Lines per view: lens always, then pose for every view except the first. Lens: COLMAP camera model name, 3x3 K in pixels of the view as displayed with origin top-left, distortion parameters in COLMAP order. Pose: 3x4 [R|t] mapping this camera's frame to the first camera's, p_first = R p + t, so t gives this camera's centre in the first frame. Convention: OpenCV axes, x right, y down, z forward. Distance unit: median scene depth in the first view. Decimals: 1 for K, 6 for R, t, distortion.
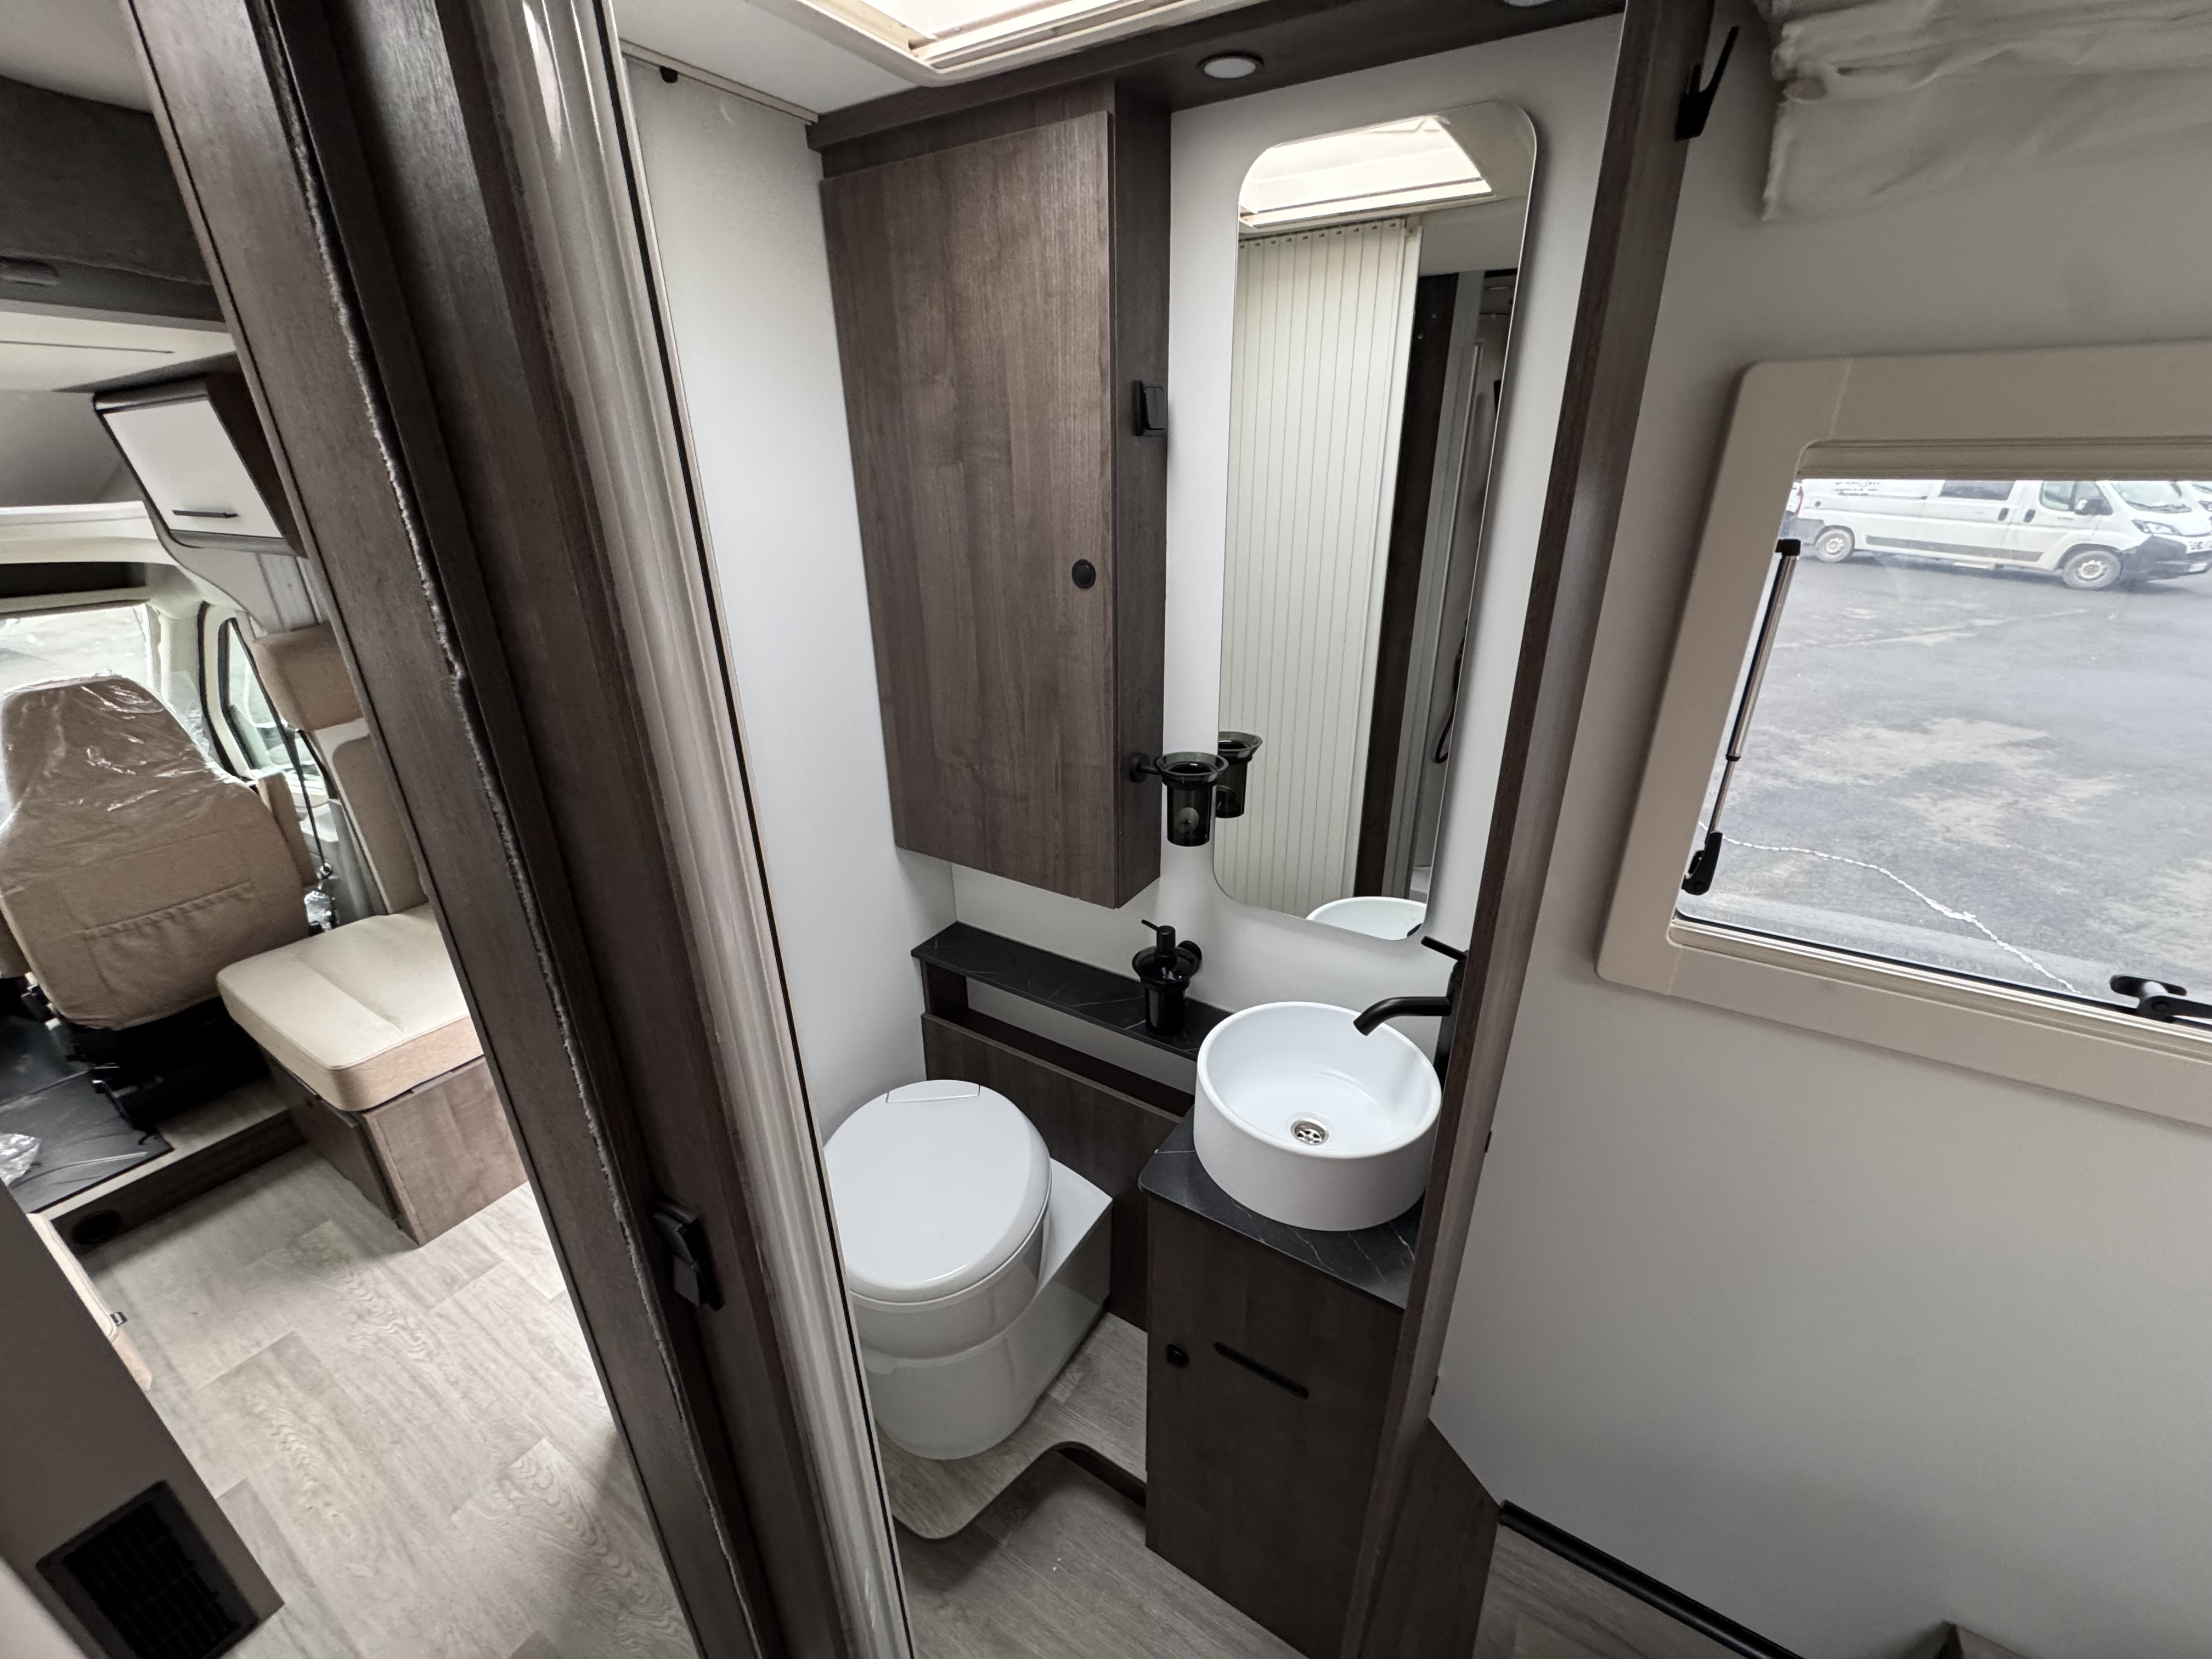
lens RADIAL K [[873.8, 0, 1113.4], [0, 873.8, 831.9], [0, 0, 1]] dist [-0.002991, 0.000412]
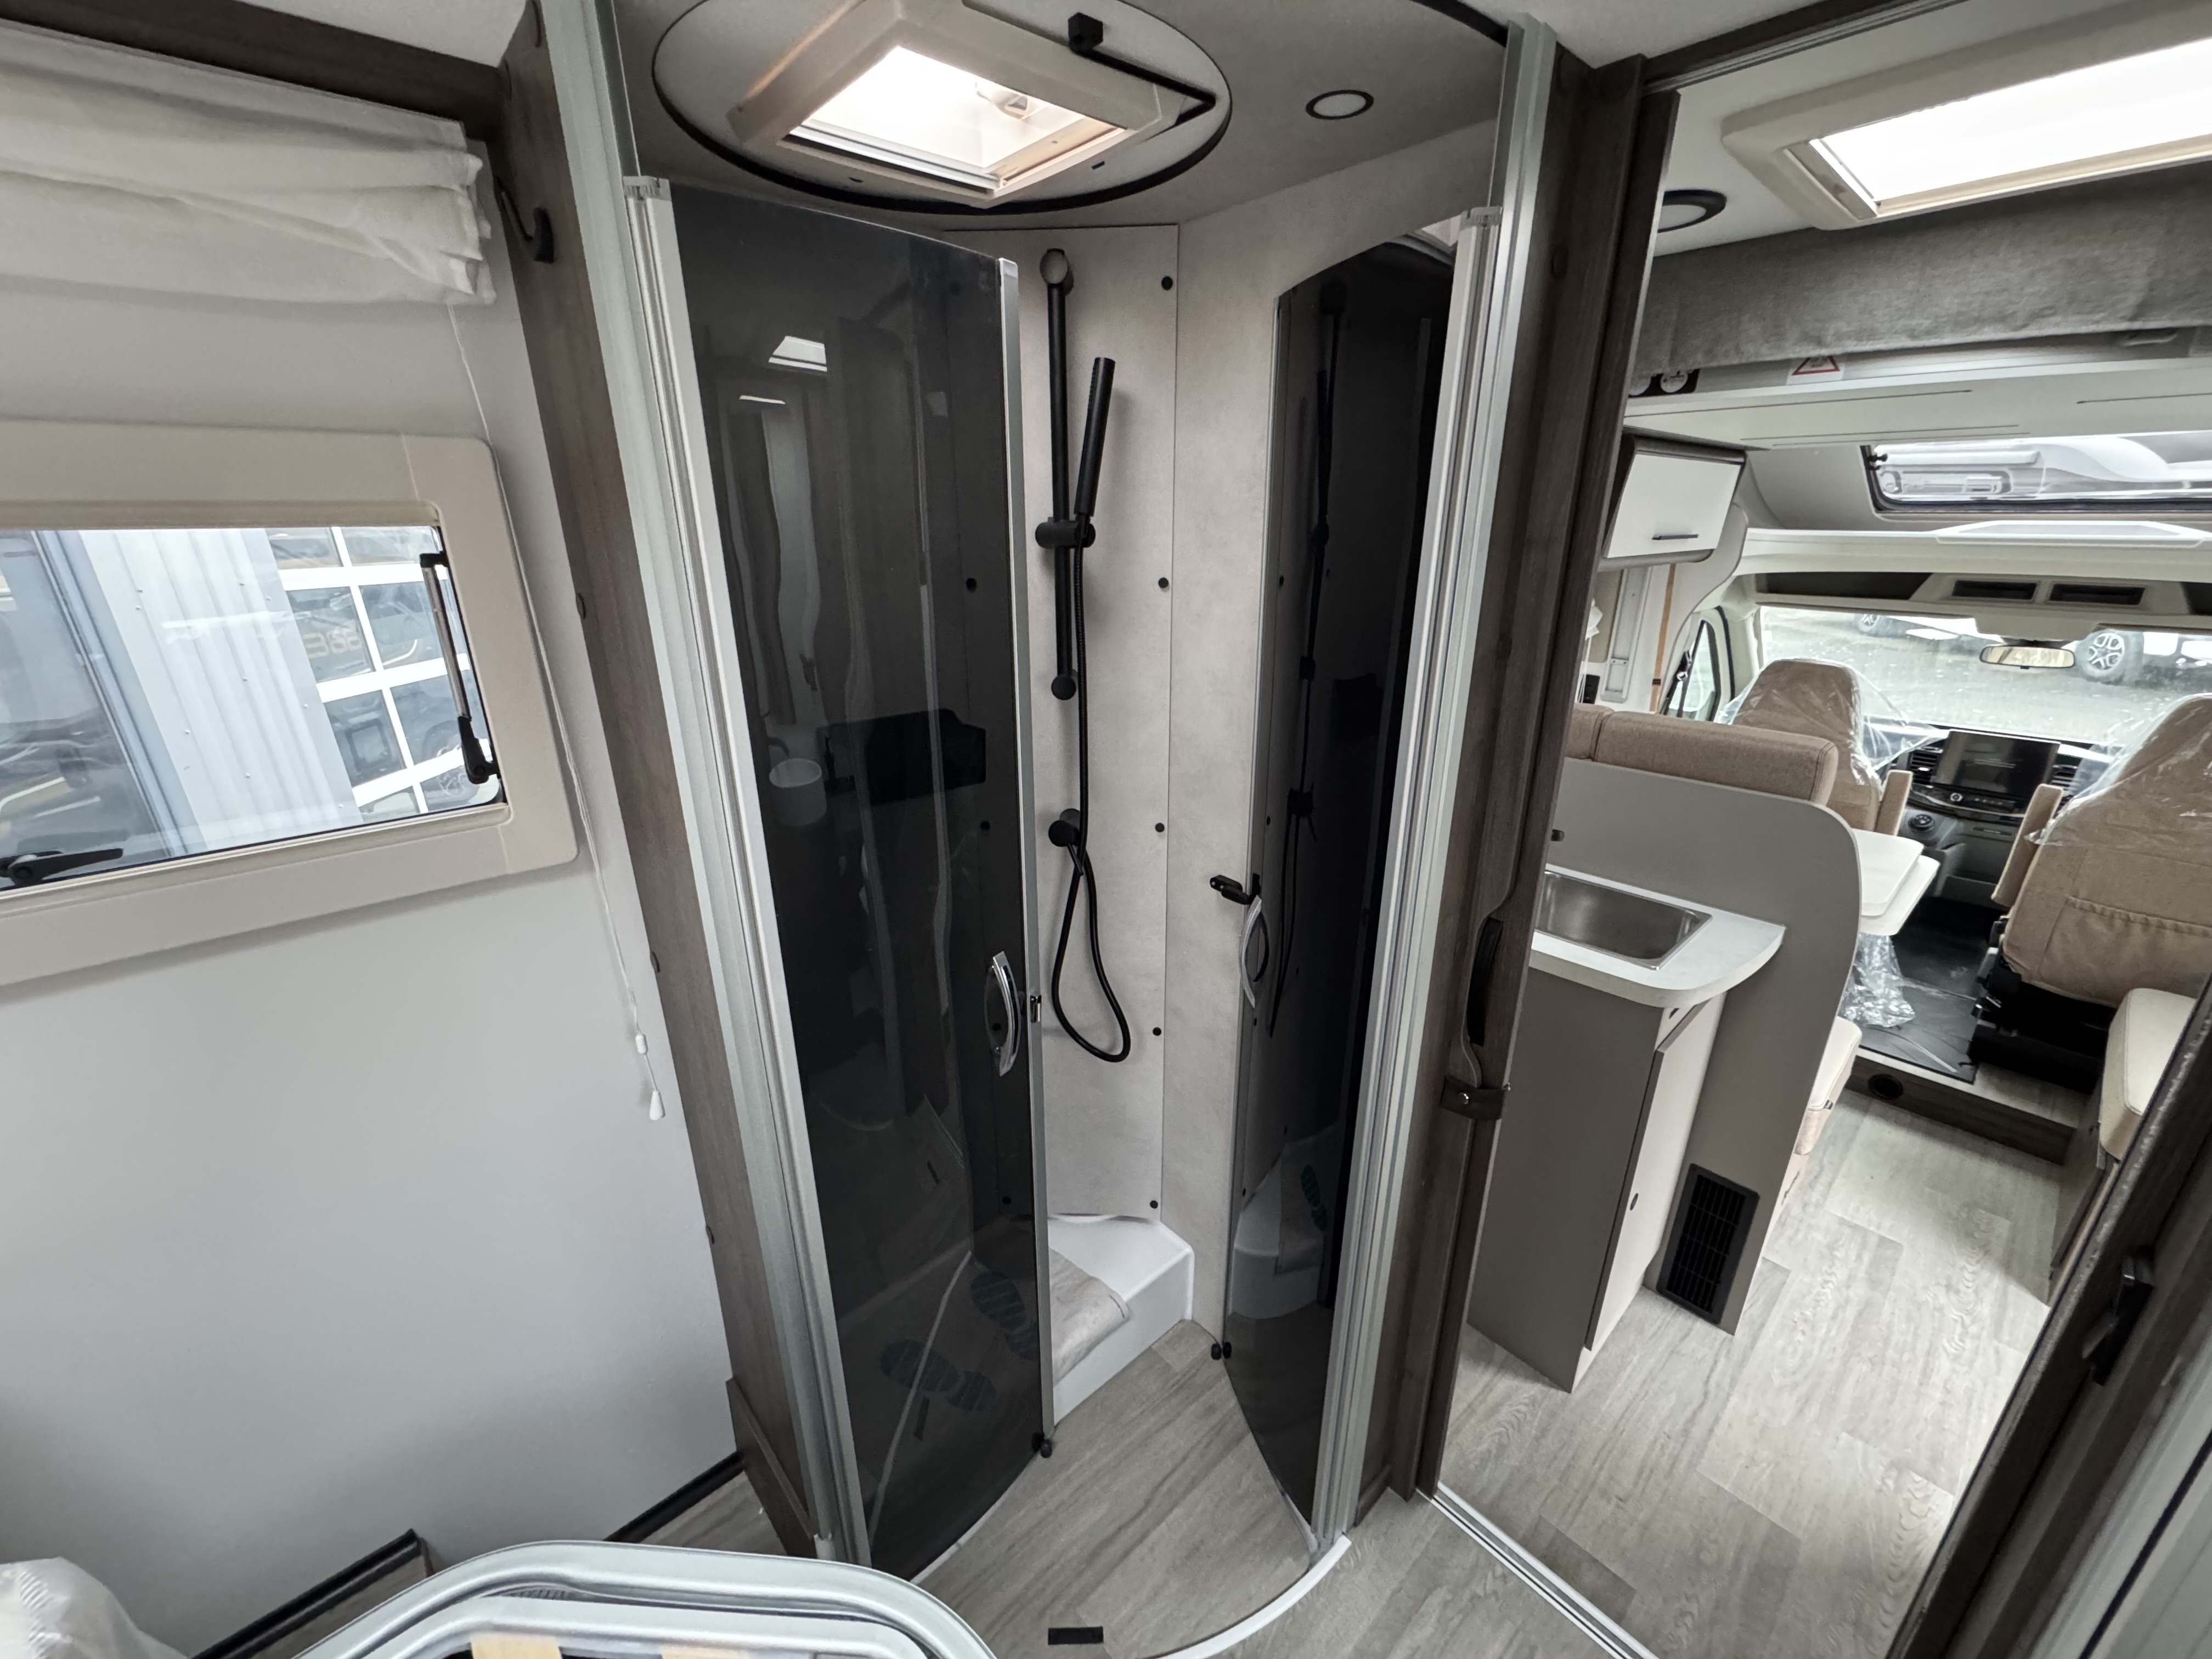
lens RADIAL K [[873.8, 0, 1106.4], [0, 873.8, 826.2], [0, 0, 1]] dist [-0.002991, 0.000412]
pose [[-0.284584, 0.331129, -0.899648, 0.174472], [-0.366597, 0.829532, 0.421287, 0.018831], [0.885787, 0.449700, -0.114680, -0.033299]]
